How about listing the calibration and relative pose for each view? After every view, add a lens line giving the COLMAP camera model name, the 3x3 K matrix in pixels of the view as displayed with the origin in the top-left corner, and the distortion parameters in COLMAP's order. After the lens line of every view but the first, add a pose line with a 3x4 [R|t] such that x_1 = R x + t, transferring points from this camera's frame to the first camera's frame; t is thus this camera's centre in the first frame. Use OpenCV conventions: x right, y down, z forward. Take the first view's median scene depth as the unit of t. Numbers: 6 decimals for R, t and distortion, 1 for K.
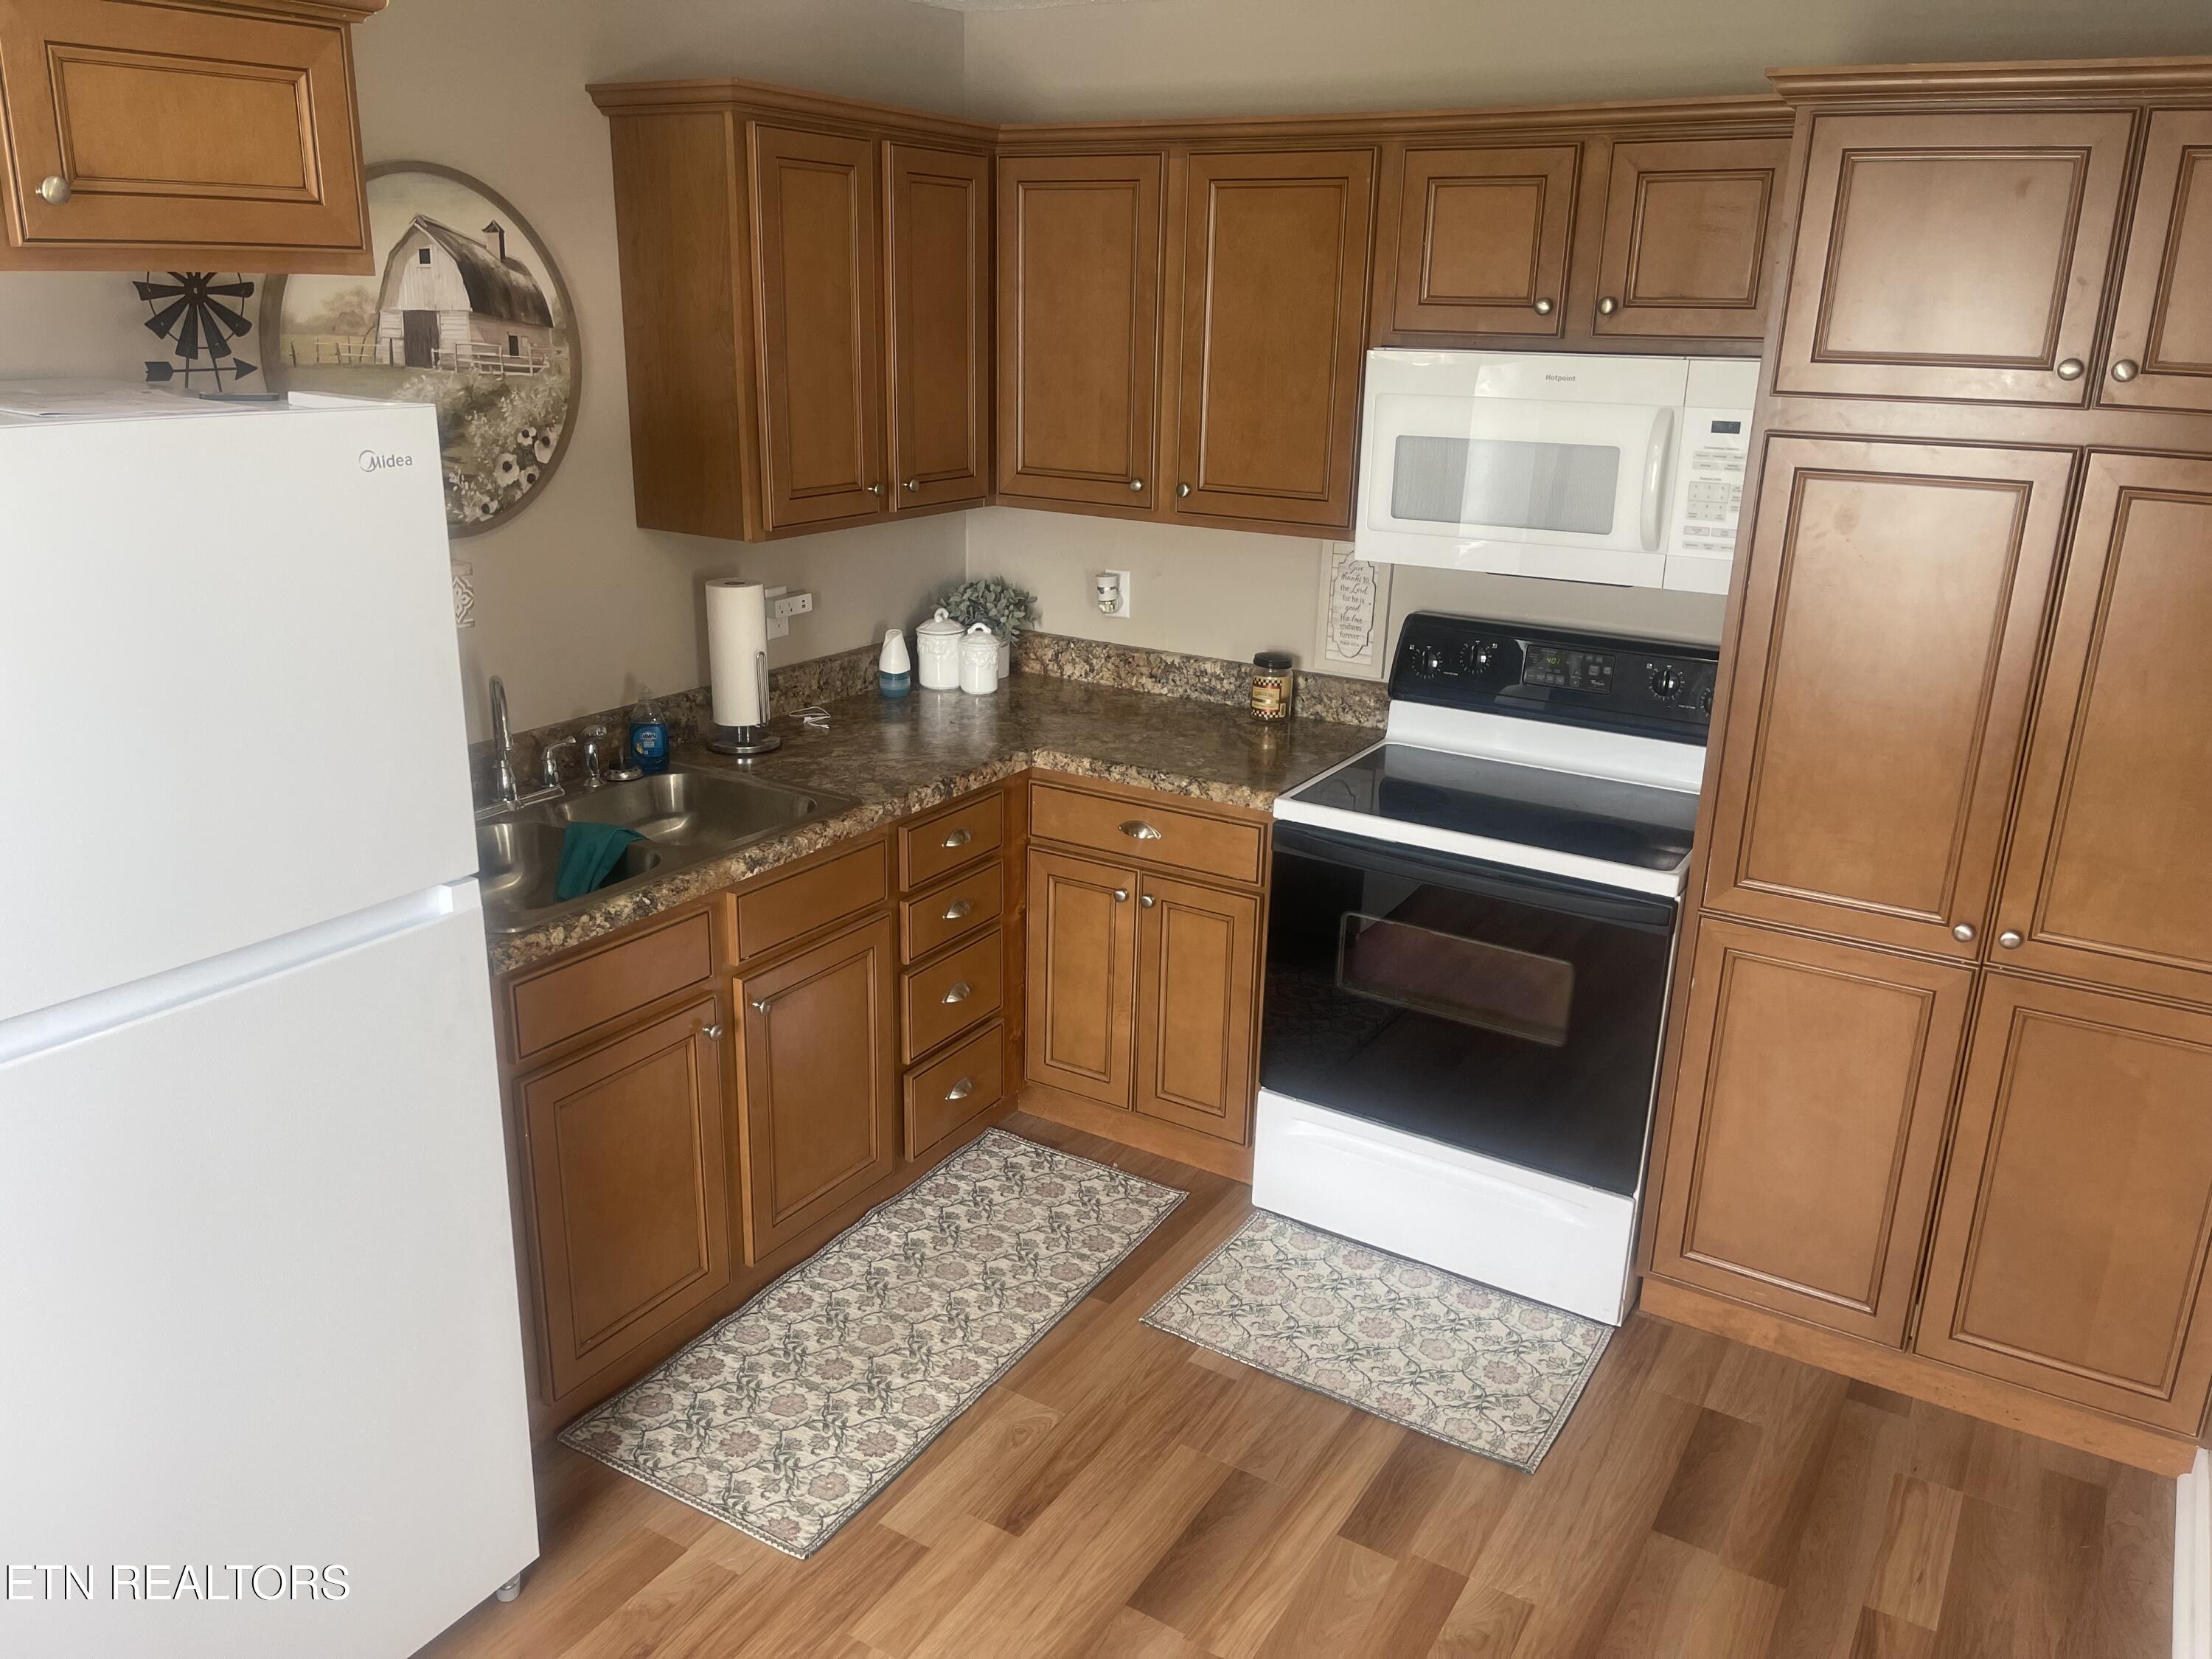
lens RADIAL K [[1664.9, 0, 1120.2], [0, 1664.9, 809.8], [0, 0, 1]] dist [0.076475, -0.097116]
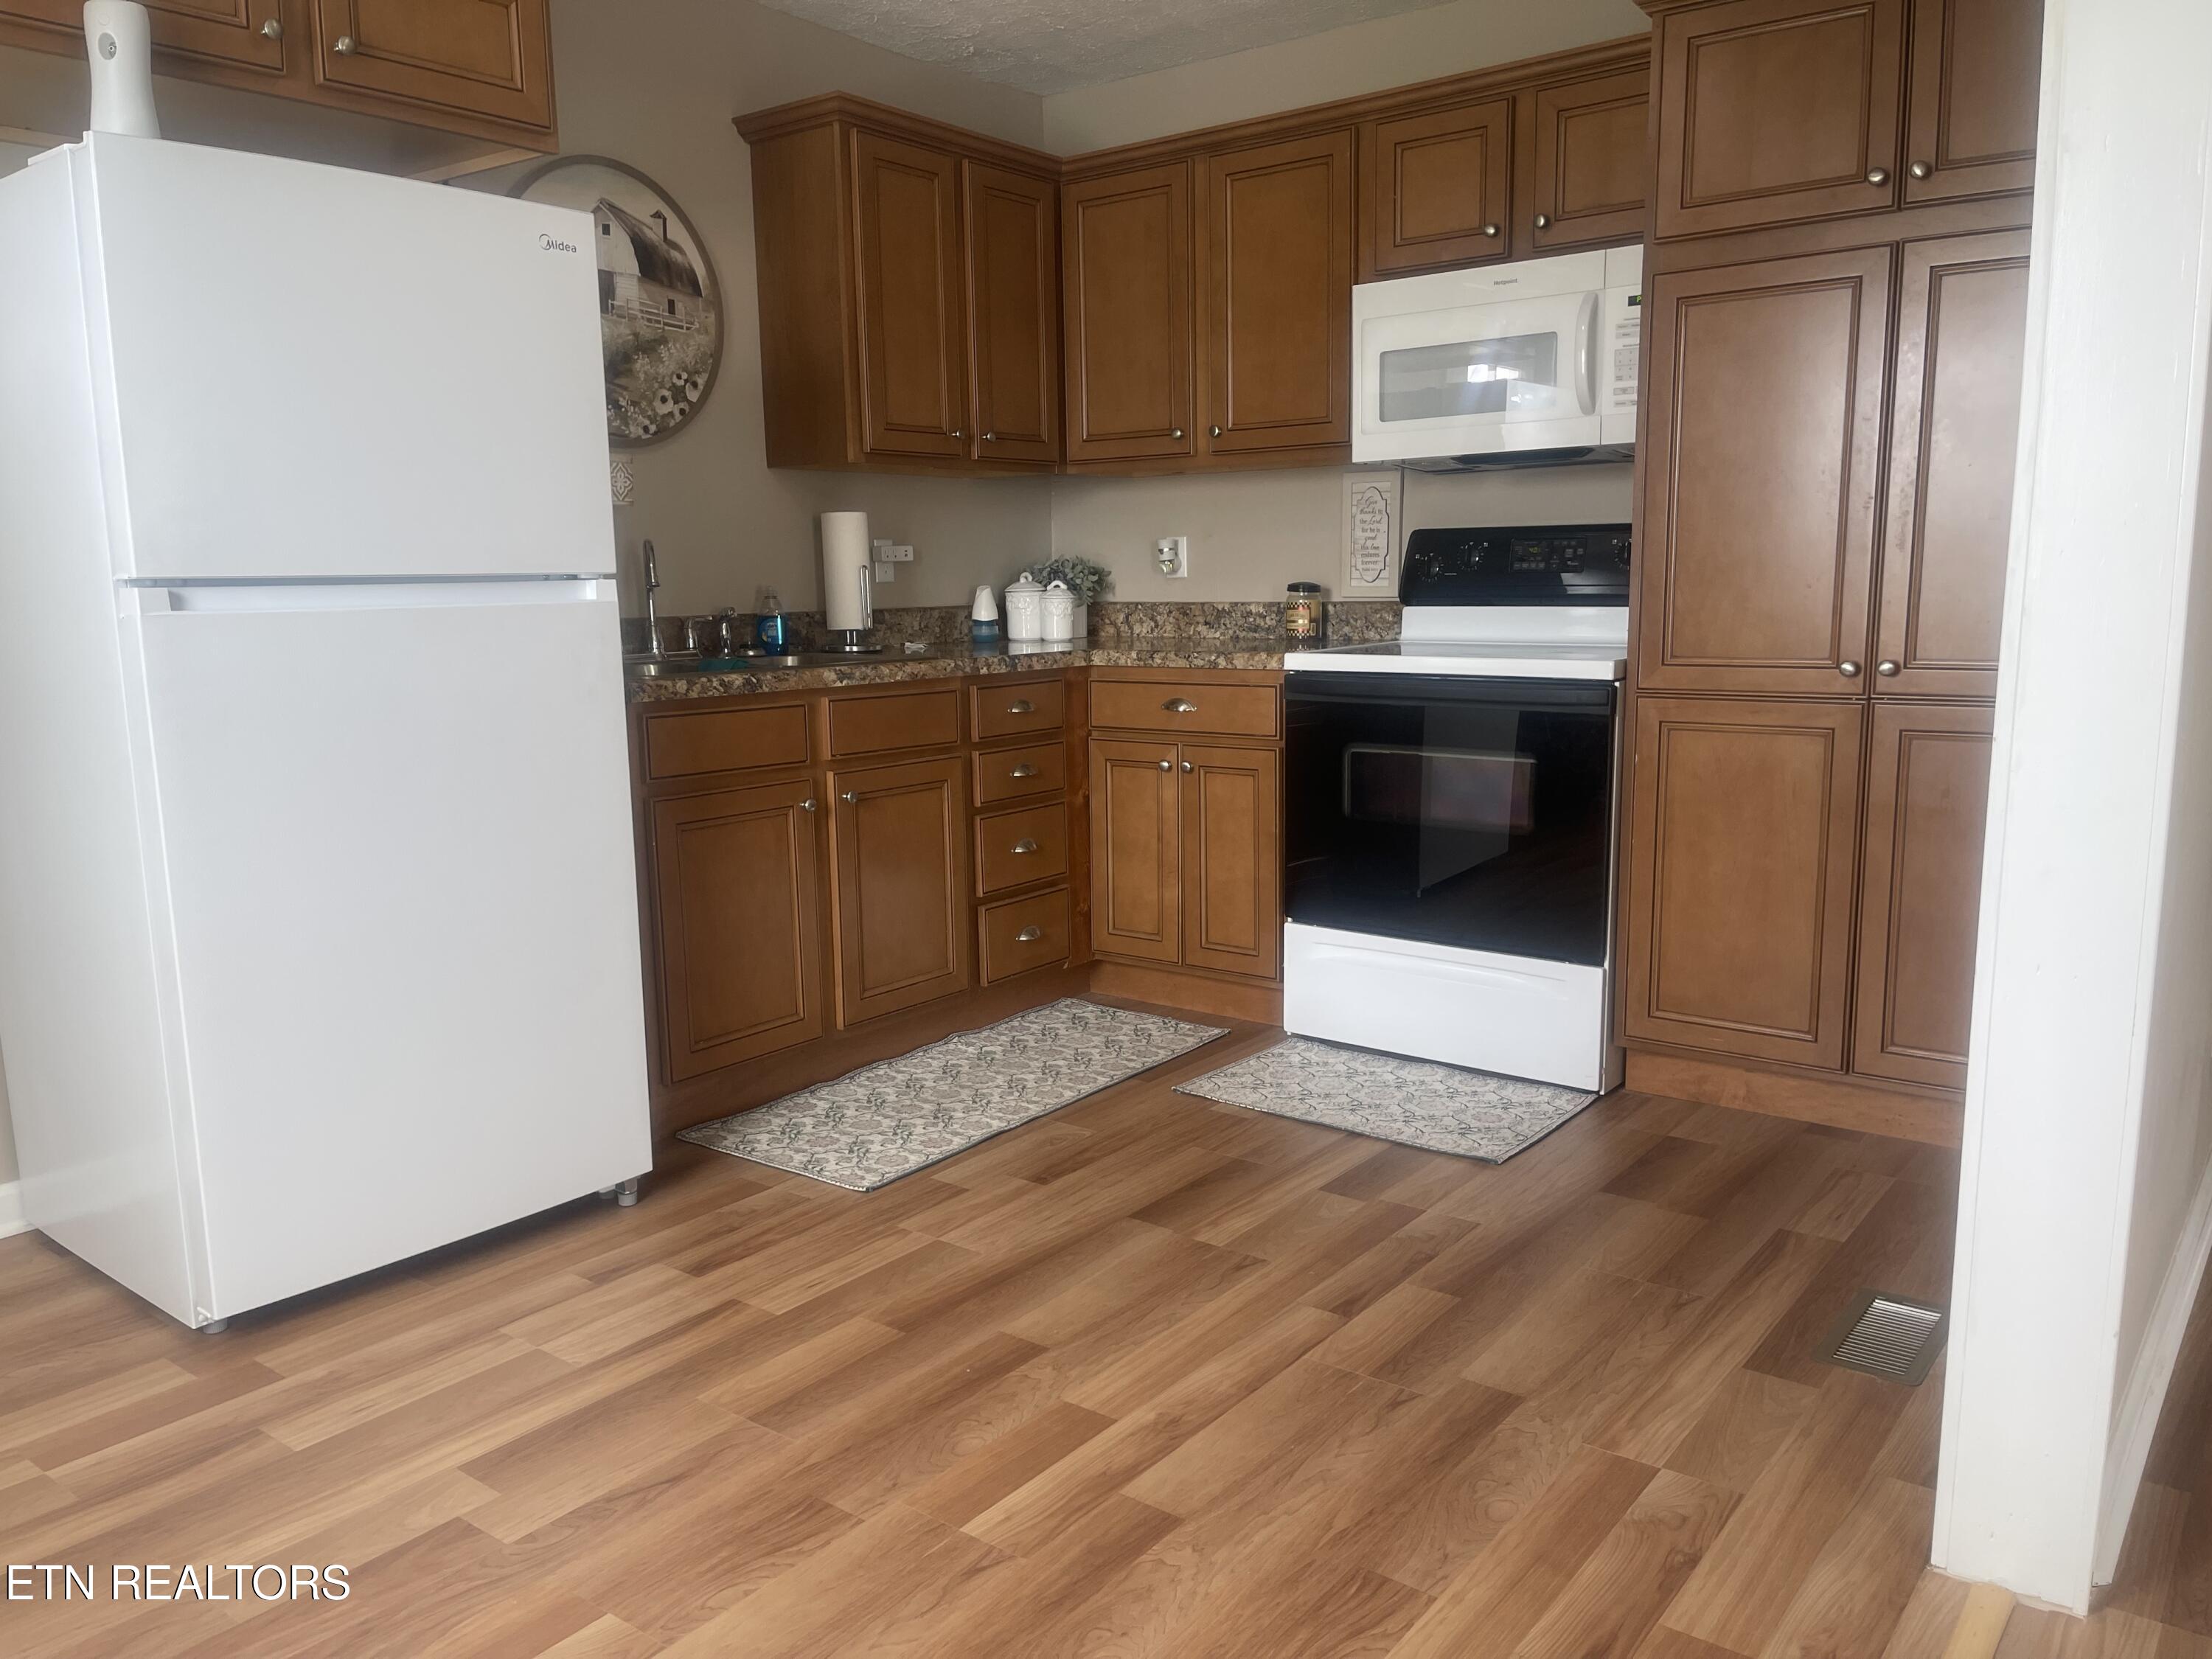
lens RADIAL K [[1664.9, 0, 1113.0], [0, 1664.9, 831.2], [0, 0, 1]] dist [0.076475, -0.097116]
pose [[0.993297, -0.023986, -0.113078, 0.107014], [0.007122, 0.989075, -0.147242, 0.303263], [0.115375, 0.145450, 0.982615, -0.159174]]
